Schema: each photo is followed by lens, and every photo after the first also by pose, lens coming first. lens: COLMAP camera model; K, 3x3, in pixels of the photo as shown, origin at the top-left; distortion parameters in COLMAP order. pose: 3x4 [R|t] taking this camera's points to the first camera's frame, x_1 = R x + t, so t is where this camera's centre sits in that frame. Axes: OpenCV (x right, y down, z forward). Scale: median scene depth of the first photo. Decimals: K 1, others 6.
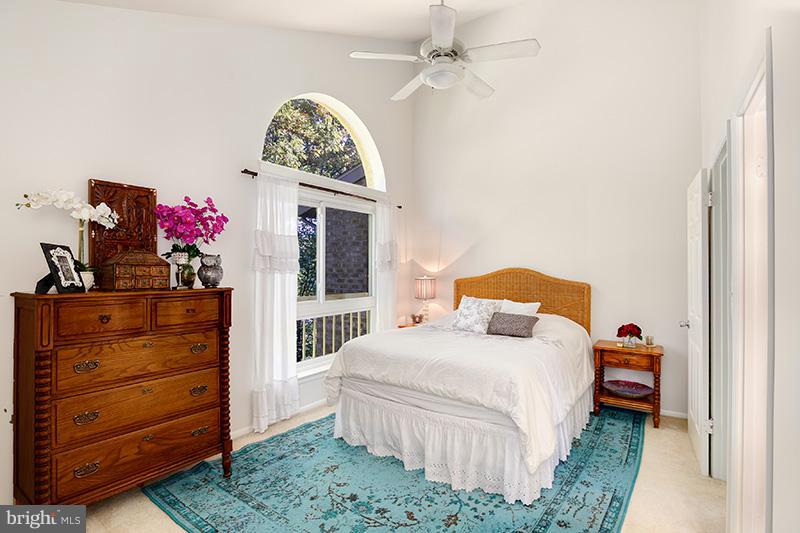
lens RADIAL K [[377.7, 0, 400.0], [0, 377.7, 266.5], [0, 0, 1]] dist [-0.018835, 0.000108]
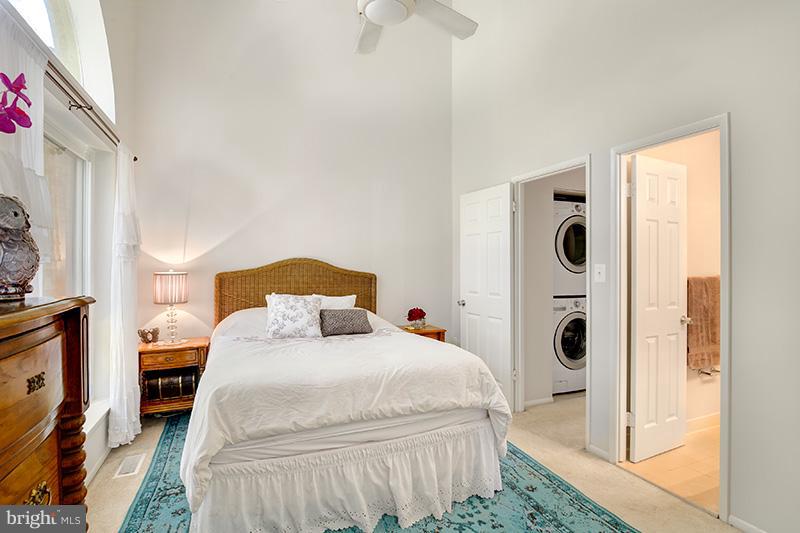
lens RADIAL K [[399.7, 0, 400.0], [0, 399.7, 266.5], [0, 0, 1]] dist [-0.014783, -0.000015]
pose [[0.548321, -0.005619, 0.836249, -0.576363], [-0.003076, 0.999957, 0.008736, 0.024268], [-0.836262, -0.007362, 0.548280, 0.534614]]
